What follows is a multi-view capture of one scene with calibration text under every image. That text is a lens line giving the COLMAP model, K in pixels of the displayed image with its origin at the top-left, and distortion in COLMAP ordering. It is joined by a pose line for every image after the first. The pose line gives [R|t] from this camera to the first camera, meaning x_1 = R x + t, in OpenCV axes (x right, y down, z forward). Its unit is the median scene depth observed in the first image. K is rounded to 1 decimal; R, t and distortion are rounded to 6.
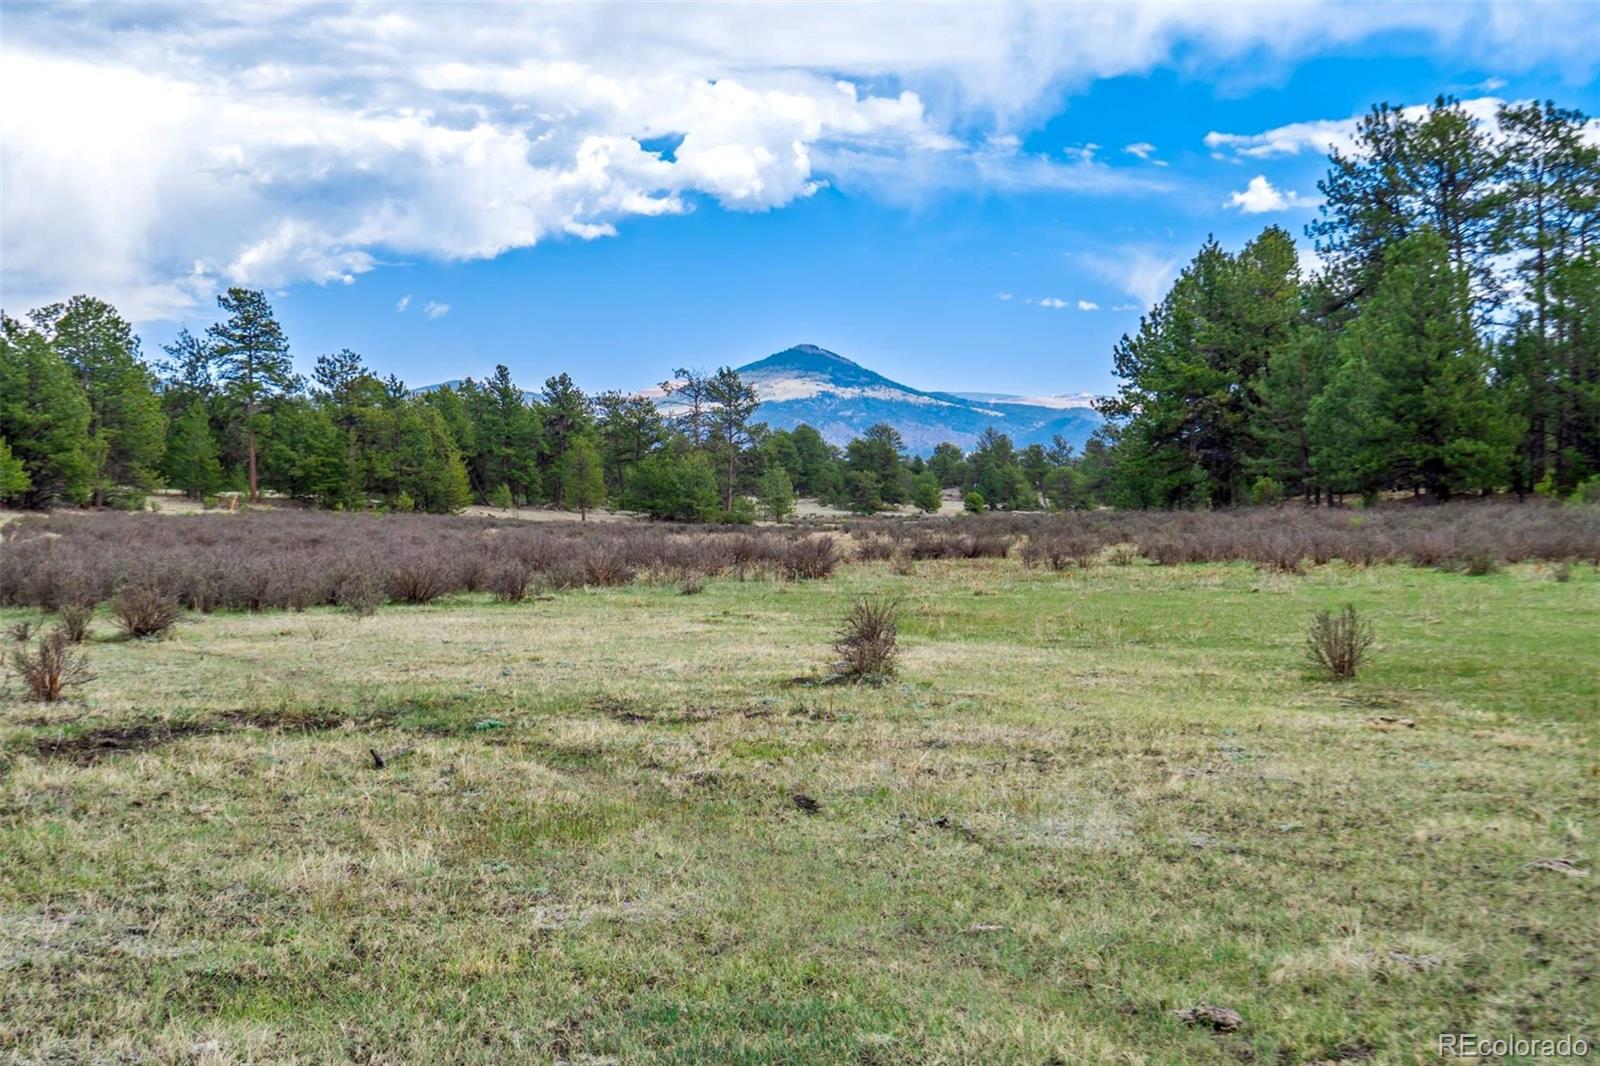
lens RADIAL K [[2319.8, 0, 798.5], [0, 2319.8, 527.6], [0, 0, 1]] dist [-0.063357, 0.000000]
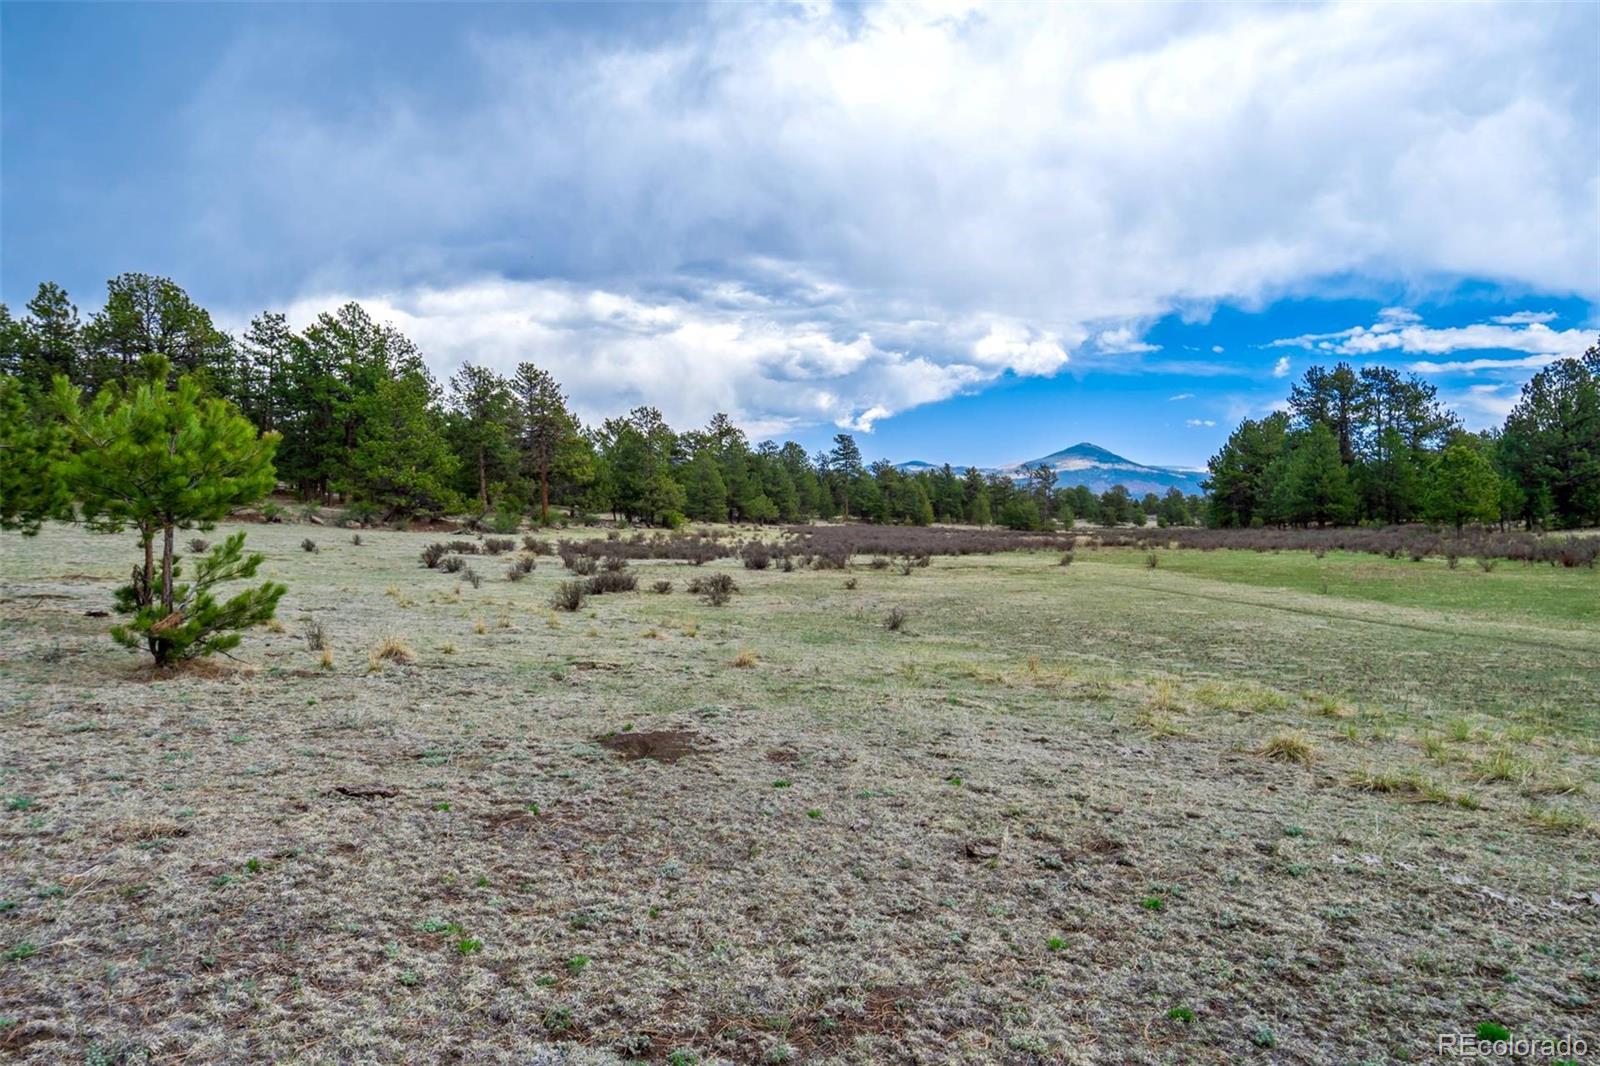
lens RADIAL K [[1121.9, 0, 794.7], [0, 1121.9, 533.0], [0, 0, 1]] dist [0.005766, 0.000817]
pose [[0.968929, 0.010849, -0.247100, 0.005779], [-0.010274, 0.999941, 0.003619, -0.001460], [0.247125, -0.000968, 0.968983, -0.156925]]
